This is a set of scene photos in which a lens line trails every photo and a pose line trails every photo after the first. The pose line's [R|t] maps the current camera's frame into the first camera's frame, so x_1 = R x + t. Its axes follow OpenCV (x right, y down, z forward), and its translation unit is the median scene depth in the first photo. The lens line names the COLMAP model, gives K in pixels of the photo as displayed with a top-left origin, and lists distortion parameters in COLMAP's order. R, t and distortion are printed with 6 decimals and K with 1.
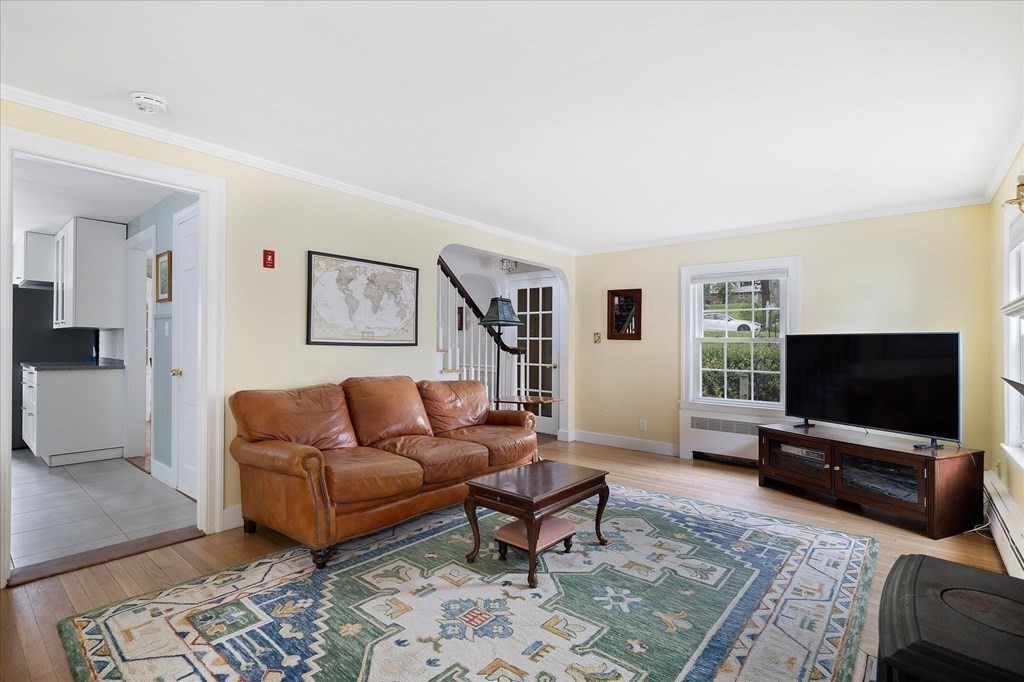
lens RADIAL K [[477.1, 0, 502.2], [0, 477.1, 340.5], [0, 0, 1]] dist [0.001081, 0.000719]
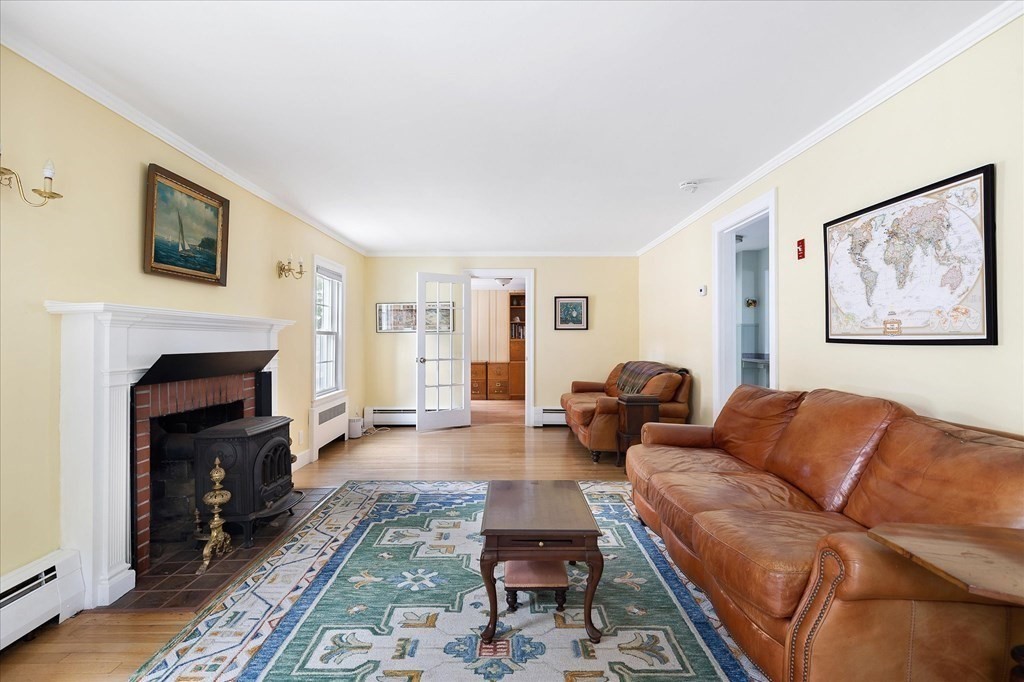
lens RADIAL K [[477.1, 0, 501.6], [0, 477.1, 340.4], [0, 0, 1]] dist [0.001081, 0.000719]
pose [[-0.745598, -0.013803, -0.666253, 0.736260], [-0.005534, 0.999879, -0.014521, 0.027100], [0.666373, -0.007140, -0.745584, 1.731776]]
